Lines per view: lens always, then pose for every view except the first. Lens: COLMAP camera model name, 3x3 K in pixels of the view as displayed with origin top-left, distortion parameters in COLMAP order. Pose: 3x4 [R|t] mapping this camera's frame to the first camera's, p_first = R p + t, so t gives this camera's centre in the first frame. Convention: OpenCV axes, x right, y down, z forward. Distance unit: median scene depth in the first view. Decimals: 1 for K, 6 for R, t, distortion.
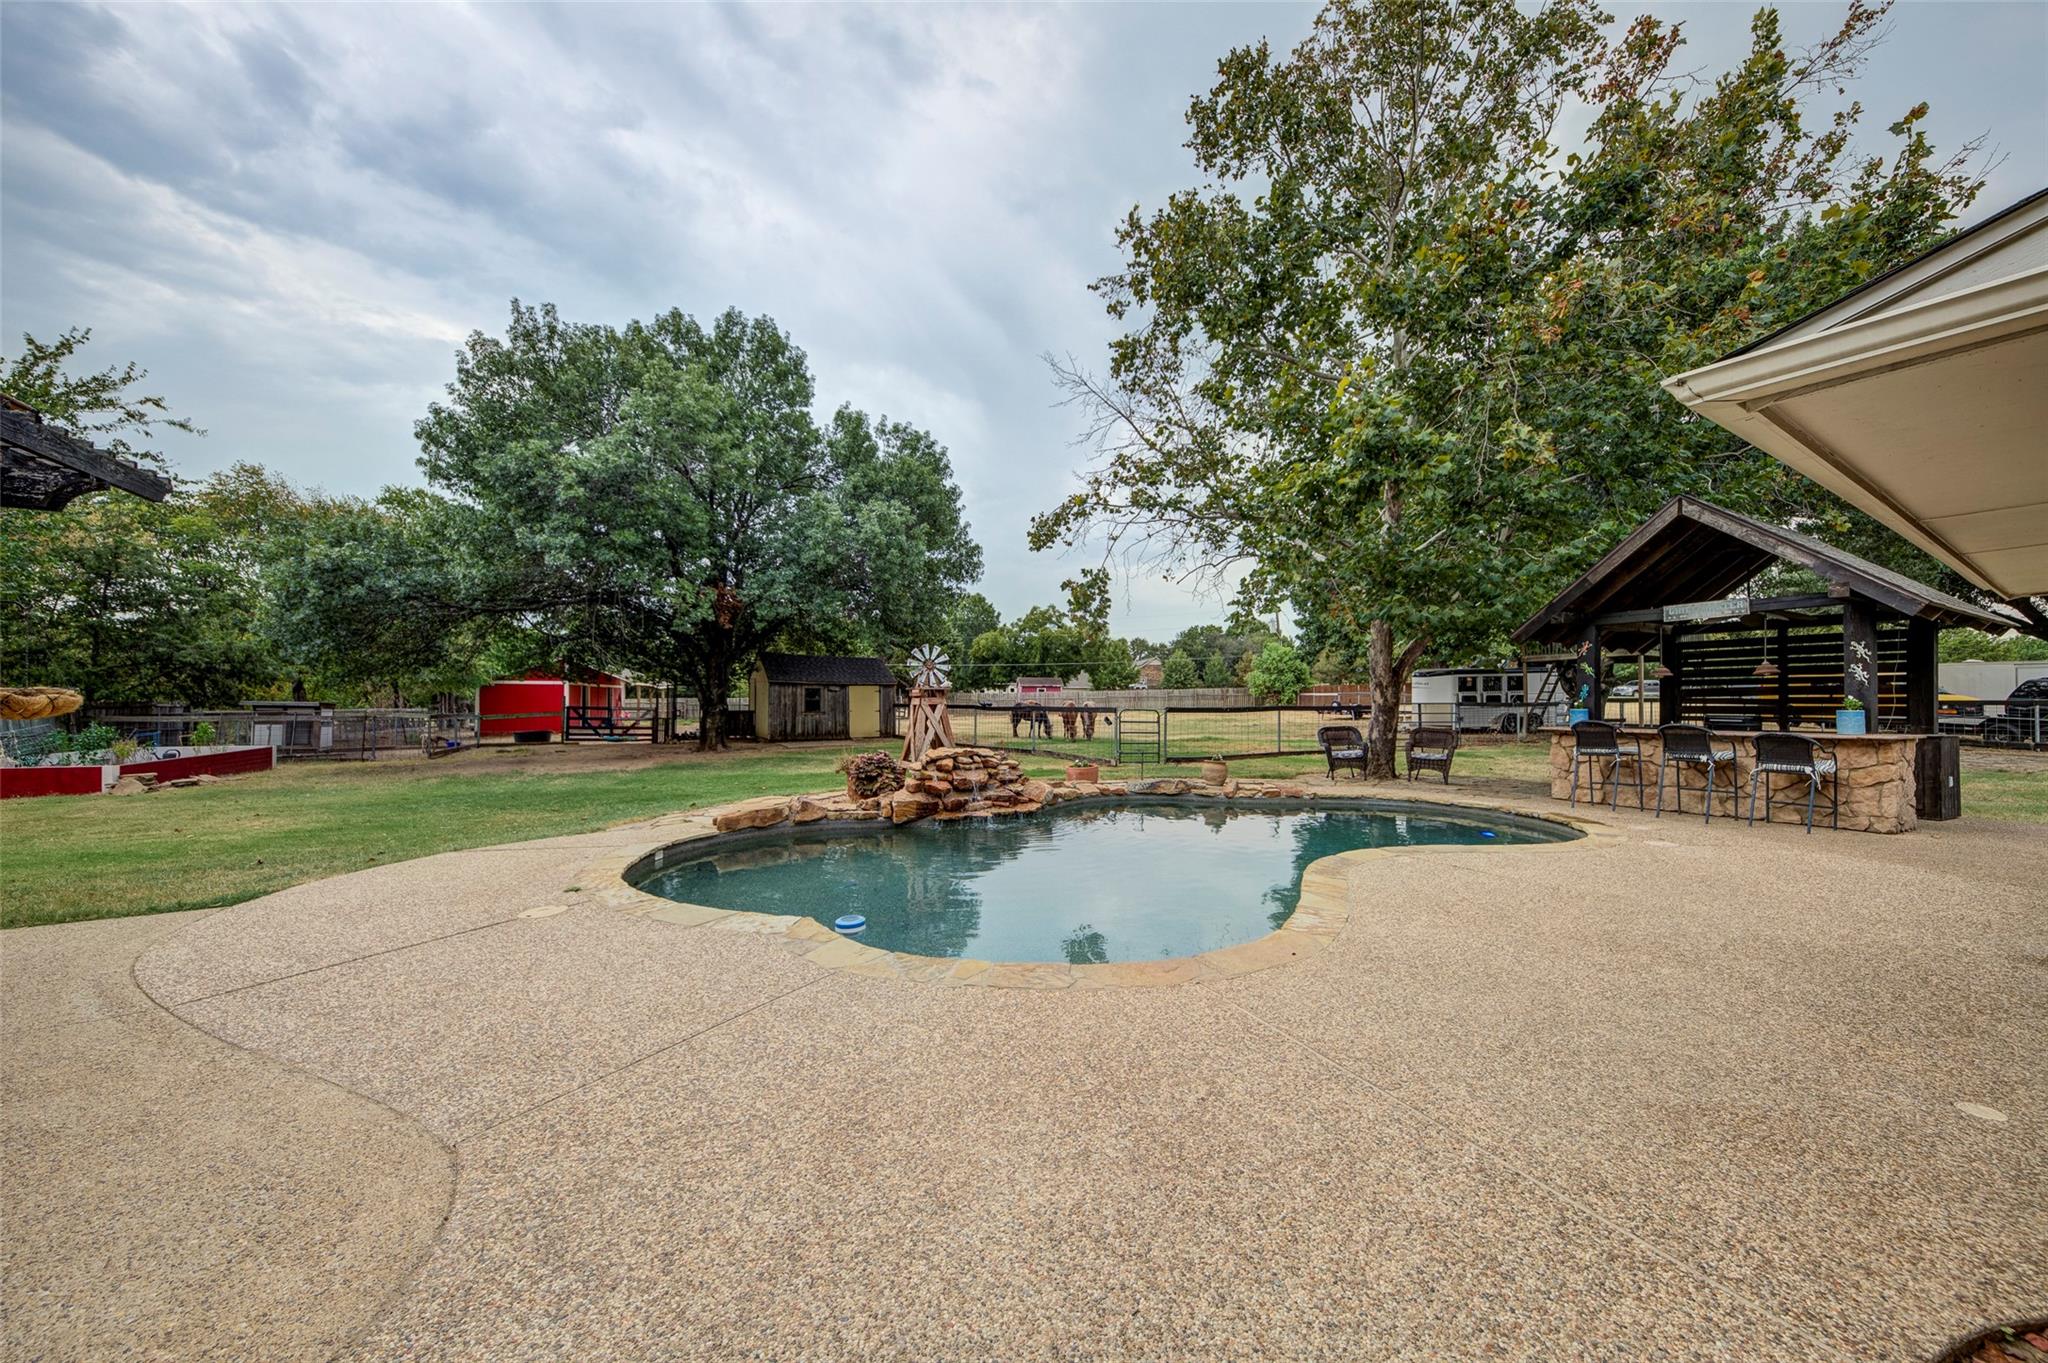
lens RADIAL K [[747.9, 0, 1032.5], [0, 747.9, 682.5], [0, 0, 1]] dist [-0.001454, 0.000047]
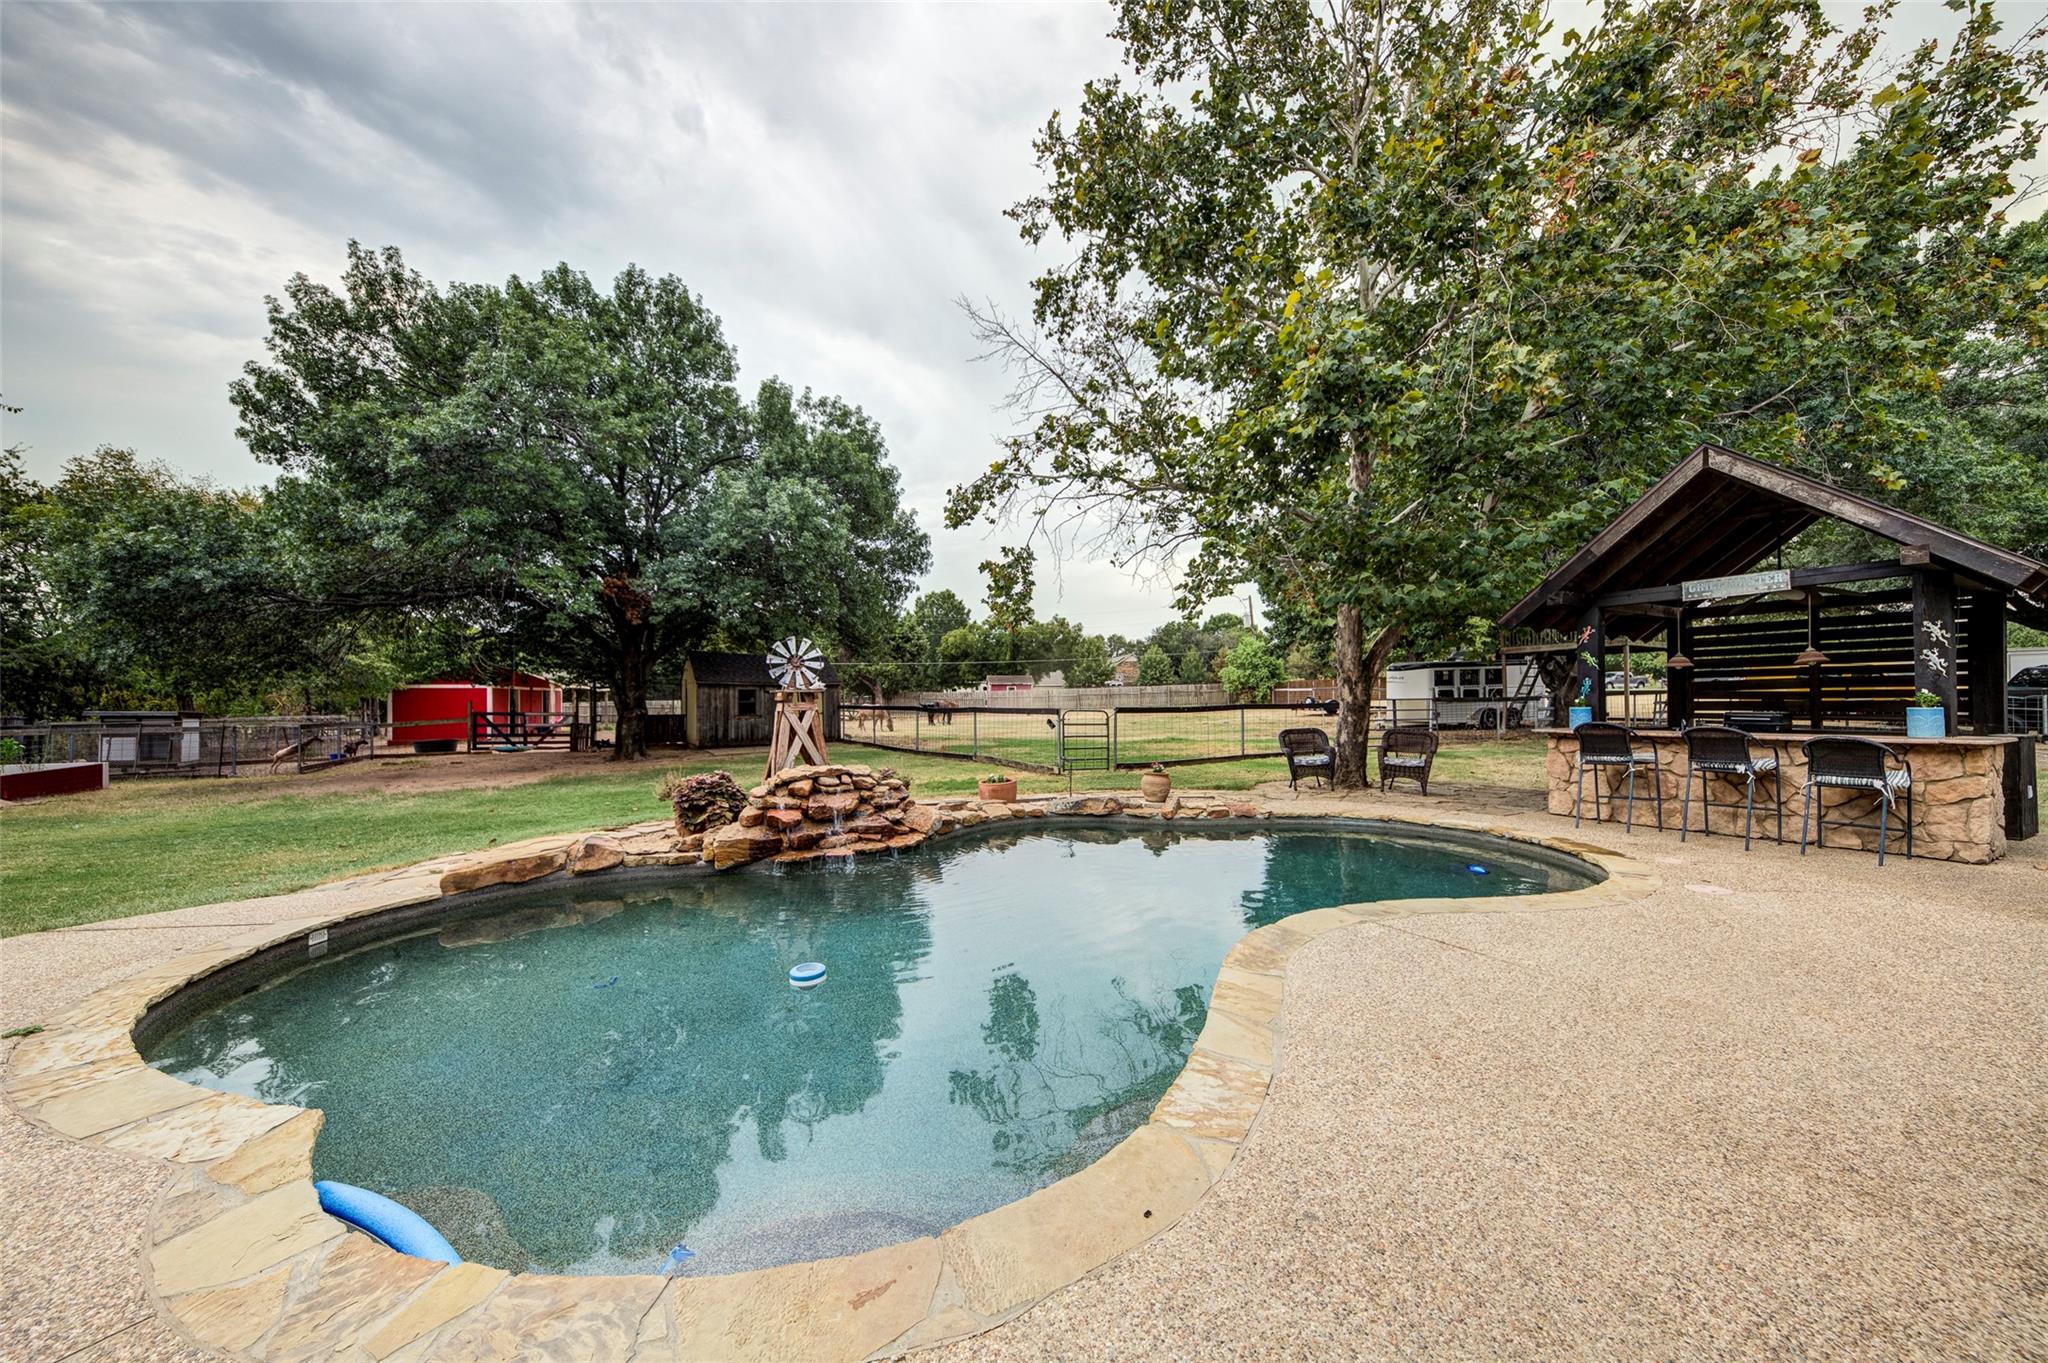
lens RADIAL K [[747.9, 0, 1036.6], [0, 747.9, 681.7], [0, 0, 1]] dist [-0.001454, 0.000047]
pose [[0.999496, -0.010424, 0.029983, 0.083122], [0.010362, 0.999944, 0.002244, -0.001105], [-0.030005, -0.001933, 0.999548, 0.155320]]
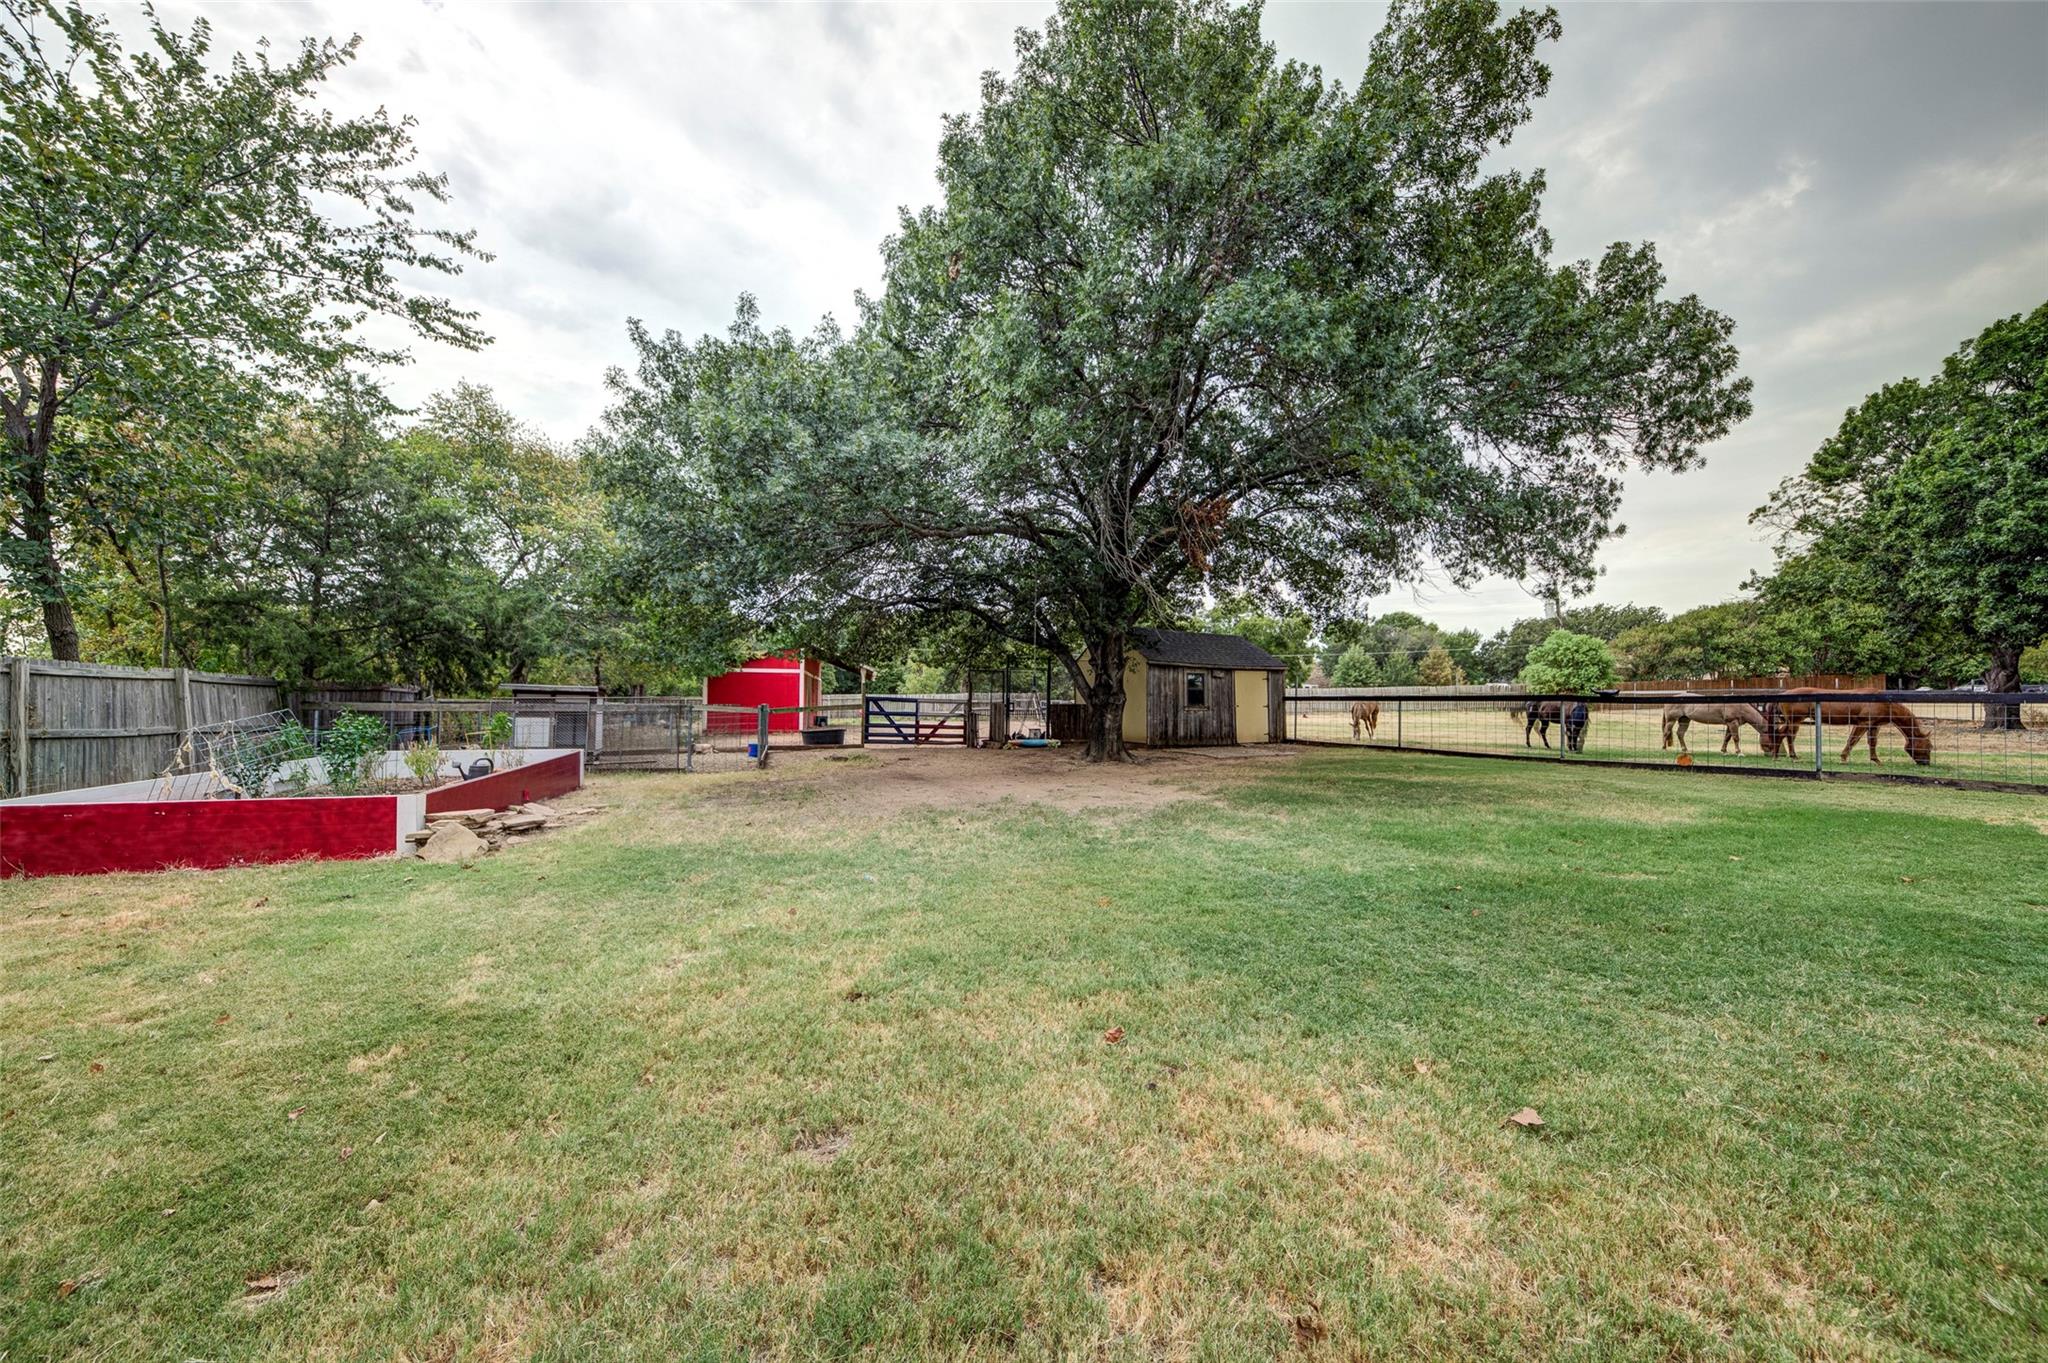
lens RADIAL K [[747.9, 0, 1018.3], [0, 747.9, 678.1], [0, 0, 1]] dist [-0.001454, 0.000047]
pose [[0.994442, 0.002694, -0.105255, -0.899161], [-0.003705, 0.999949, -0.009419, 0.045791], [0.105225, 0.009757, 0.994401, 0.636560]]
